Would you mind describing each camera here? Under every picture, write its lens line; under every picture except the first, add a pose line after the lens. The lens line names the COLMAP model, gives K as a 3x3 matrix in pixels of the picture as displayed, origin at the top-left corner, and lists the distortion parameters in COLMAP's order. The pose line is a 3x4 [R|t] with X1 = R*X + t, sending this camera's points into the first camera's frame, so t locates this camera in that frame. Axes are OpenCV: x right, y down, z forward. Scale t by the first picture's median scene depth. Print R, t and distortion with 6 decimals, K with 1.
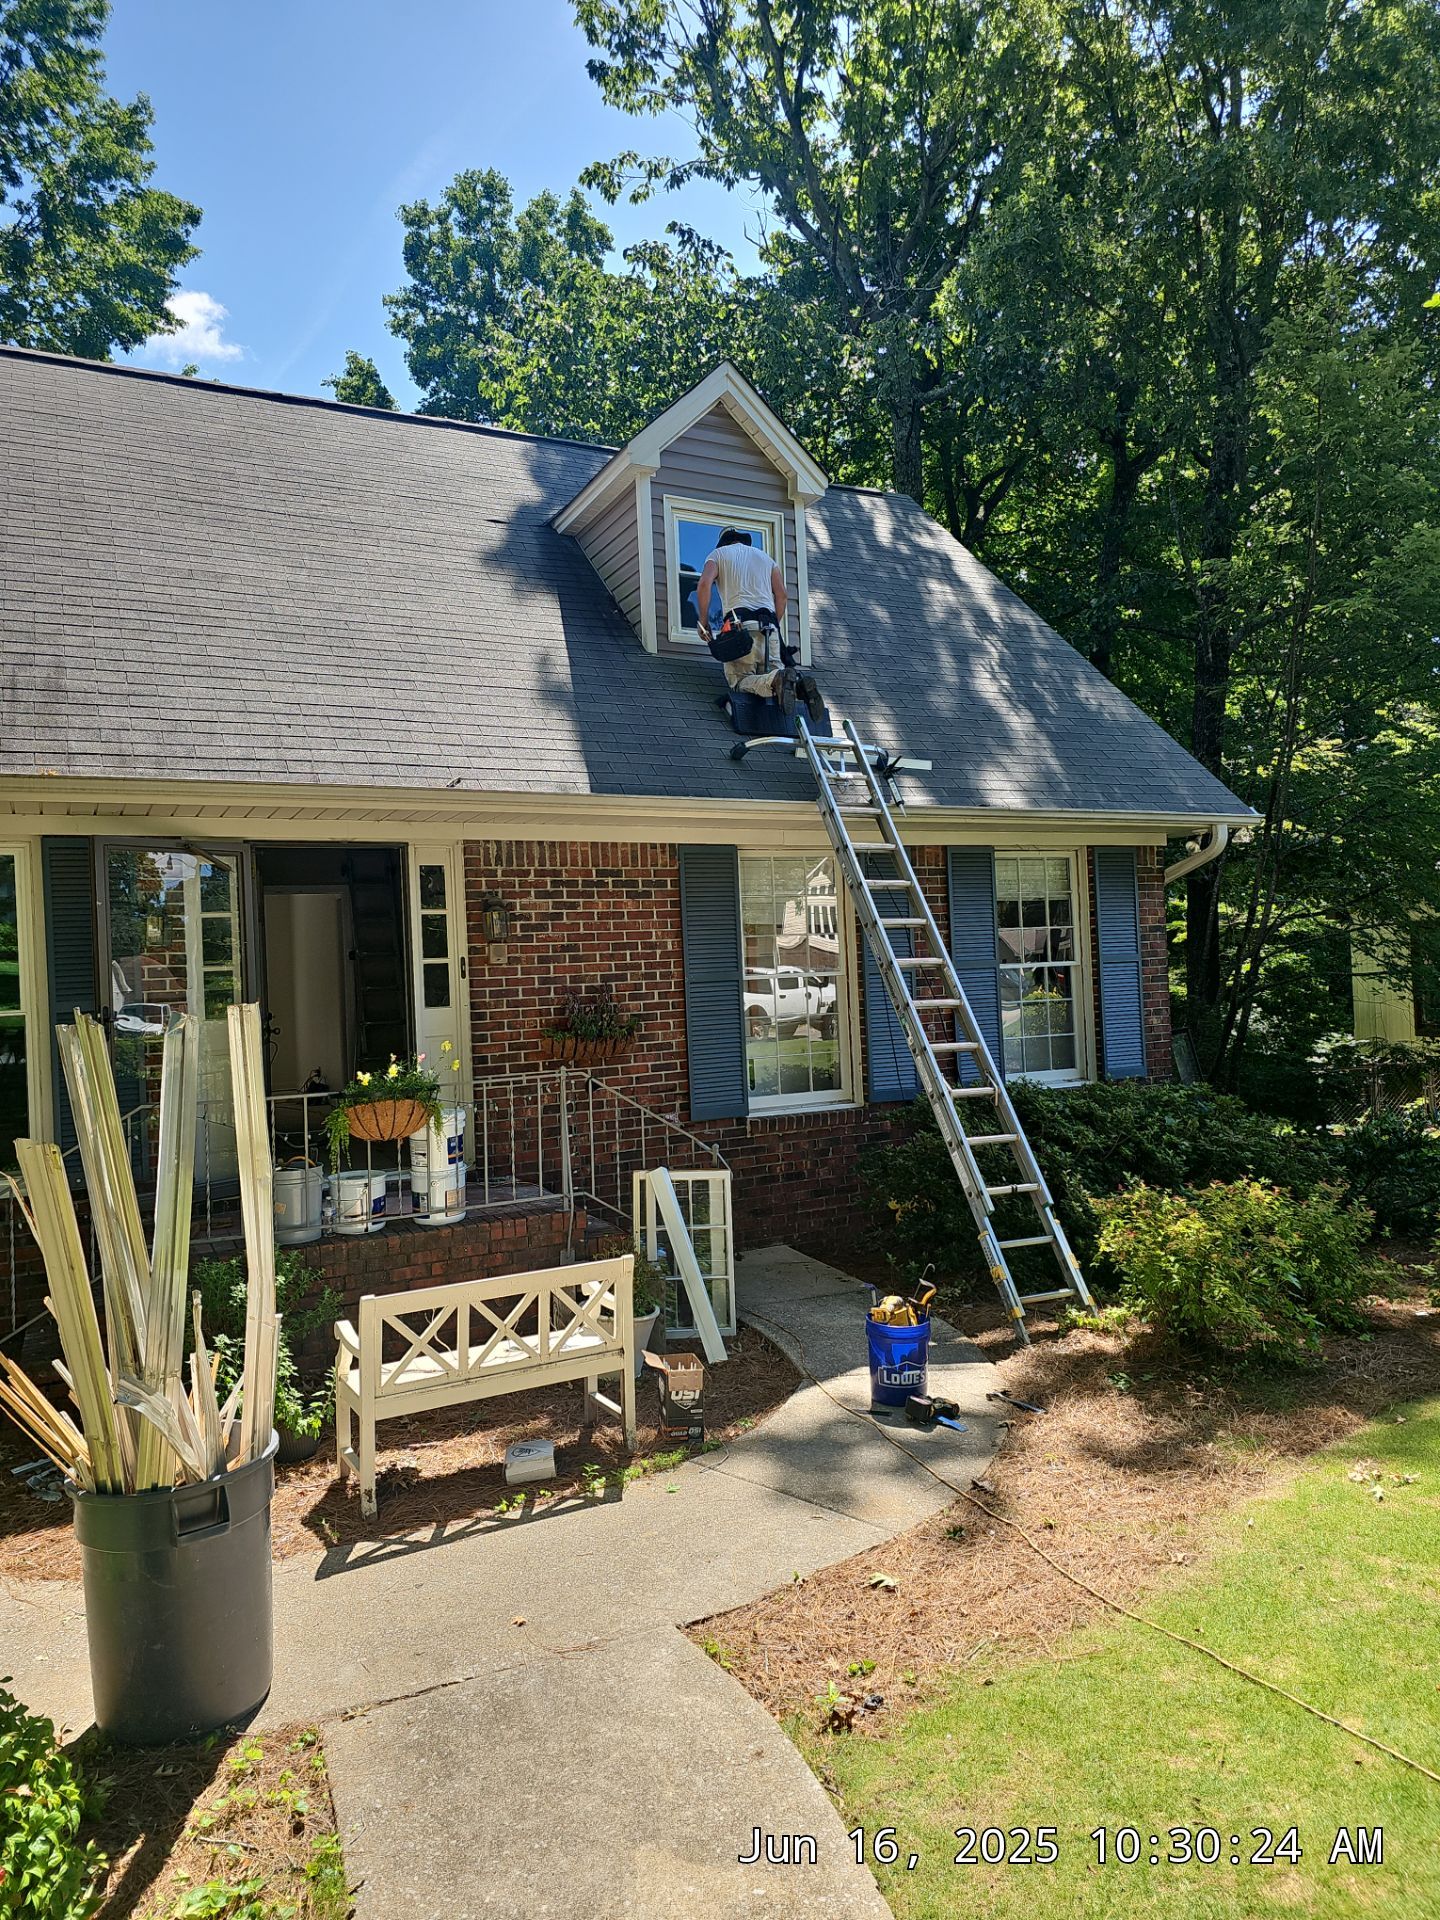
lens RADIAL K [[1261.7, 0, 741.0], [0, 1261.7, 963.2], [0, 0, 1]] dist [0.067437, -0.054898]
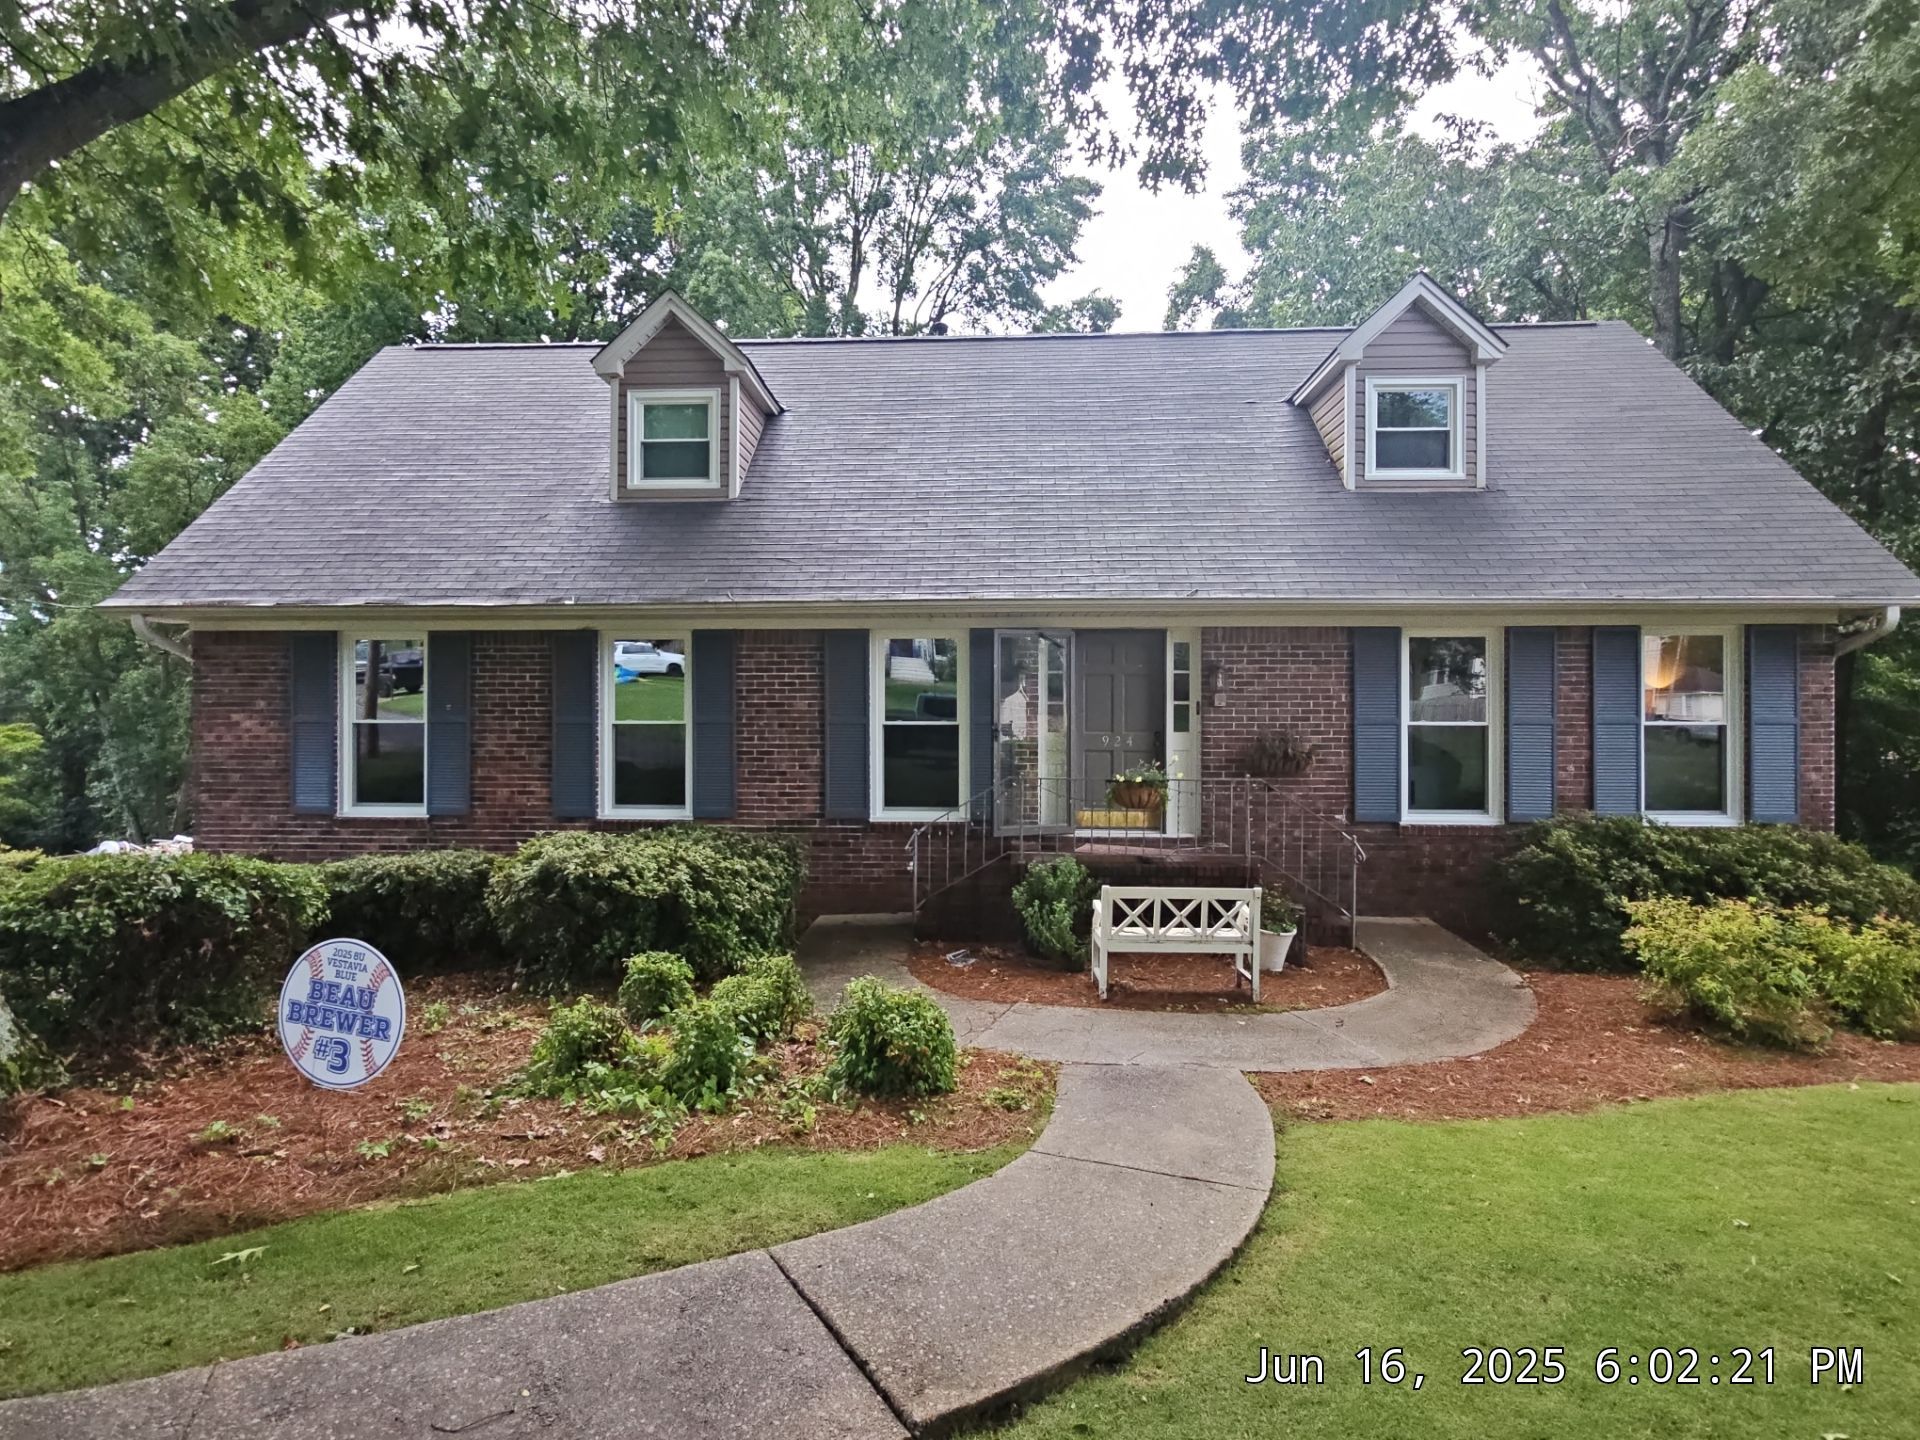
lens RADIAL K [[1007.2, 0, 947.7], [0, 1007.2, 710.9], [0, 0, 1]] dist [0.000429, 0.001123]
pose [[0.859546, 0.043483, -0.509206, 0.149129], [-0.033782, 0.999029, 0.028287, -0.017787], [0.509941, -0.007112, 0.860180, -0.232881]]
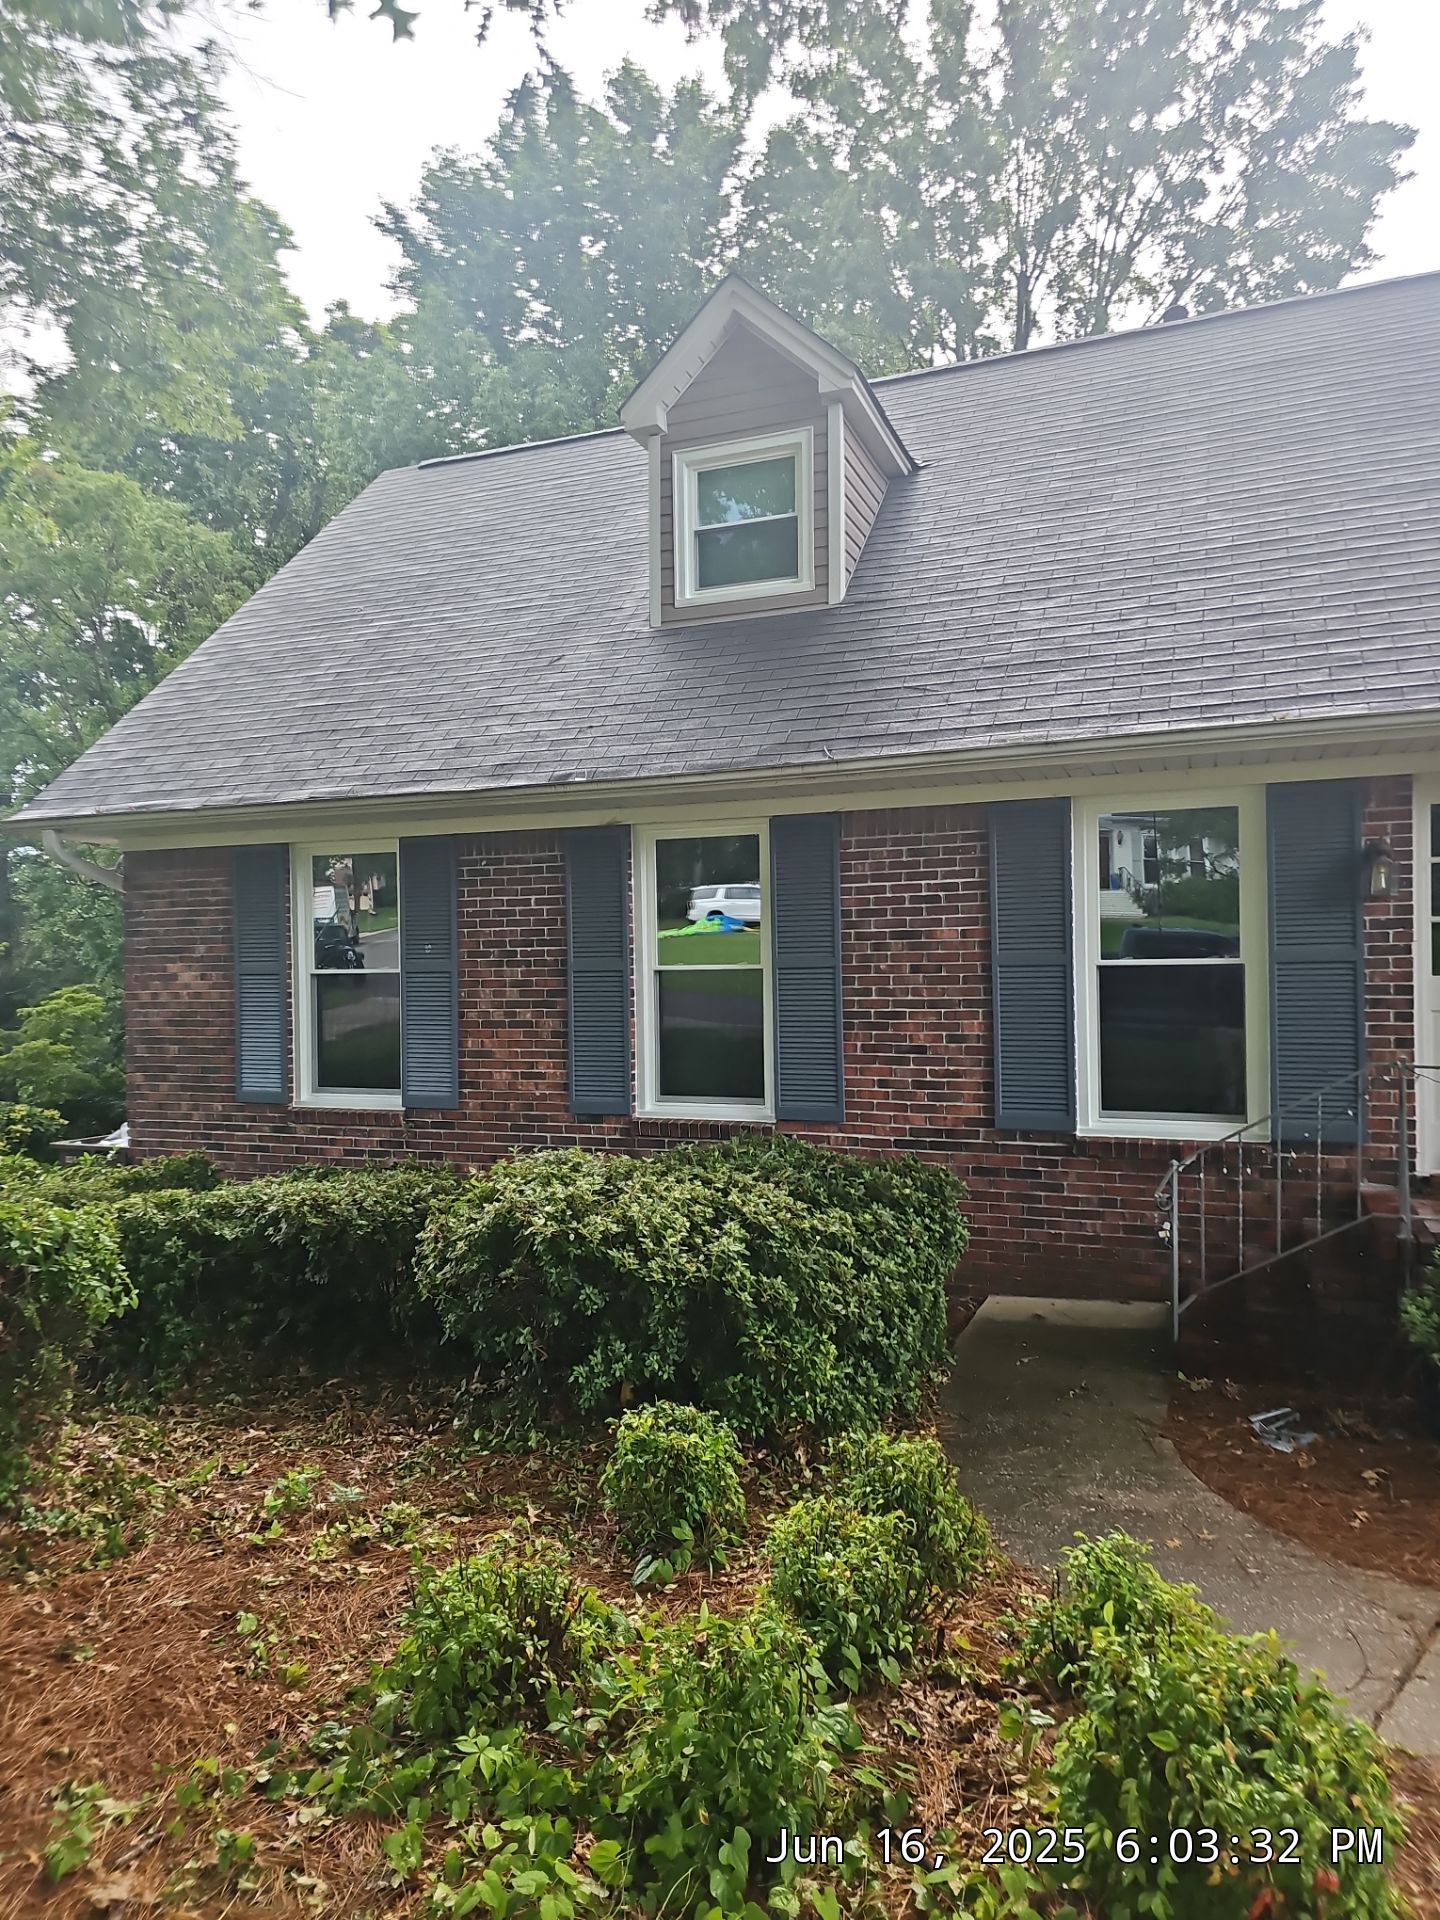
lens RADIAL K [[1262.8, 0, 722.8], [0, 1262.8, 971.1], [0, 0, 1]] dist [0.080565, -0.072489]
pose [[0.654329, 0.037529, -0.755278, -0.054054], [-0.008412, 0.999067, 0.042355, 0.005822], [0.756163, -0.021361, 0.654035, 0.020335]]
